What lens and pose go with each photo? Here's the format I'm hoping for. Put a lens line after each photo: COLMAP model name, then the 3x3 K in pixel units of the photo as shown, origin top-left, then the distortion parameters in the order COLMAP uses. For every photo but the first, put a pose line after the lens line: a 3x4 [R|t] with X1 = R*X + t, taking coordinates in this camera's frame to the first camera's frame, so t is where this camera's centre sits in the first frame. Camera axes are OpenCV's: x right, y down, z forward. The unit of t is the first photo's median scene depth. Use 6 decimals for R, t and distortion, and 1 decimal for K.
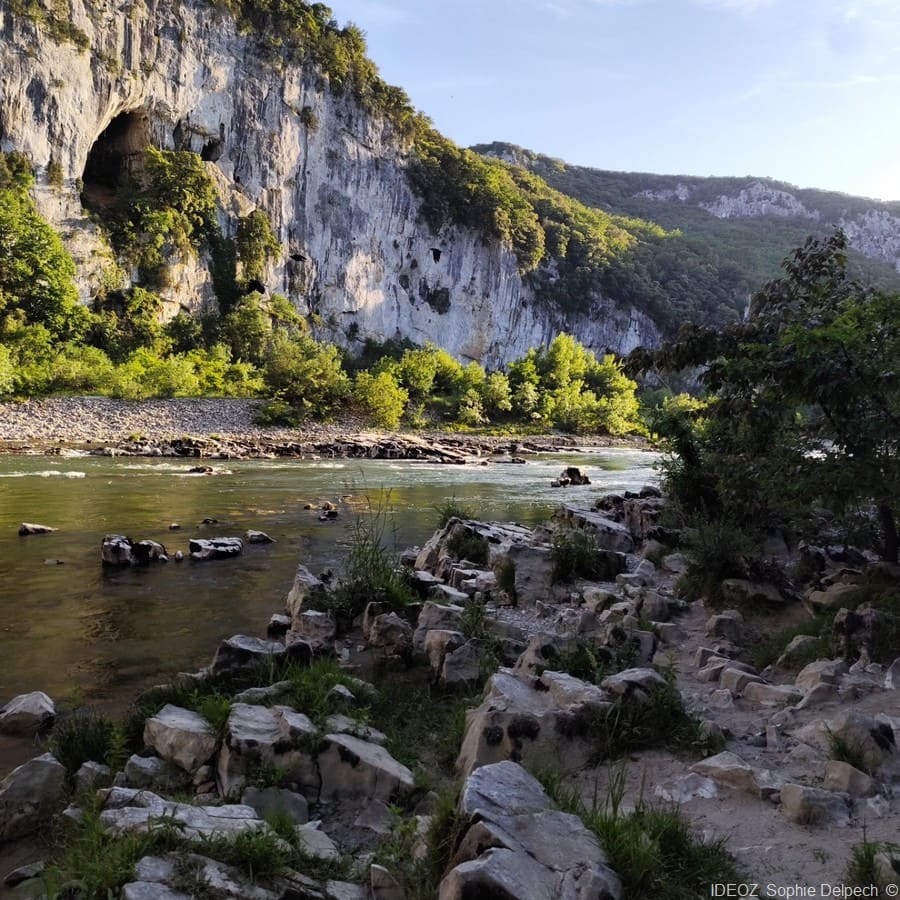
lens RADIAL K [[850.7, 0, 448.7], [0, 850.7, 445.4], [0, 0, 1]] dist [0.080244, -0.095278]
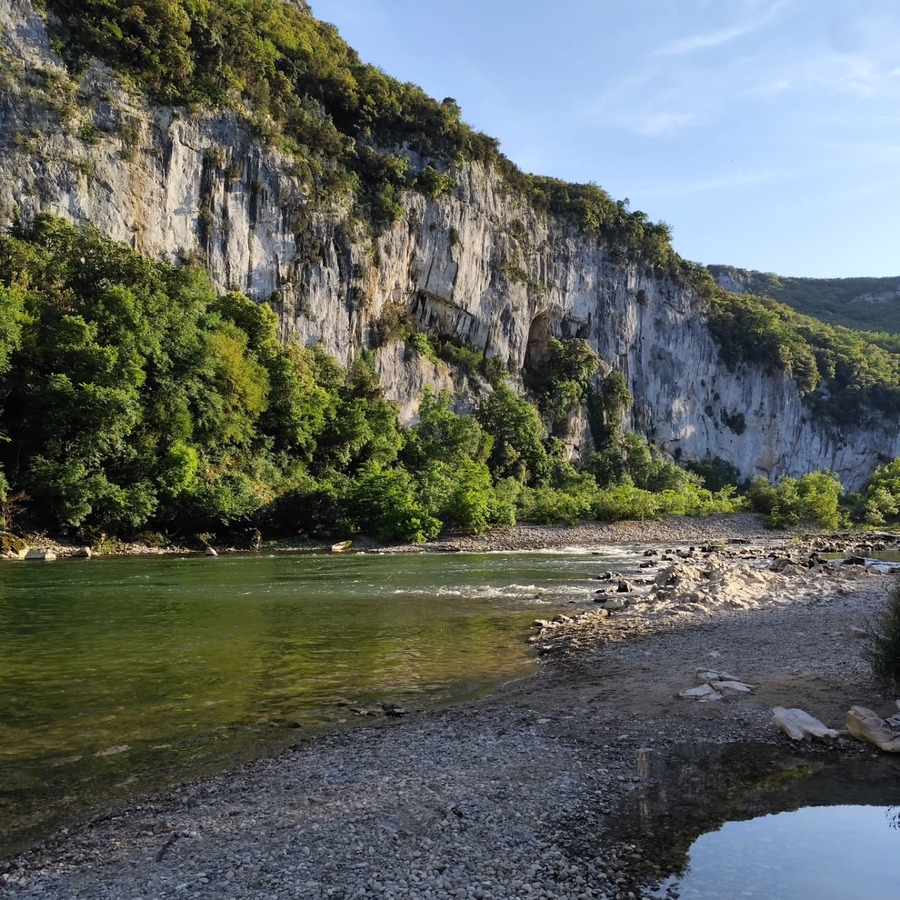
lens RADIAL K [[850.7, 0, 448.7], [0, 850.7, 445.4], [0, 0, 1]] dist [0.080244, -0.095278]
pose [[0.977400, -0.056854, -0.203610, -0.186472], [0.031148, 0.991375, -0.127301, 0.002512], [0.209091, 0.118082, 0.970741, -0.297168]]
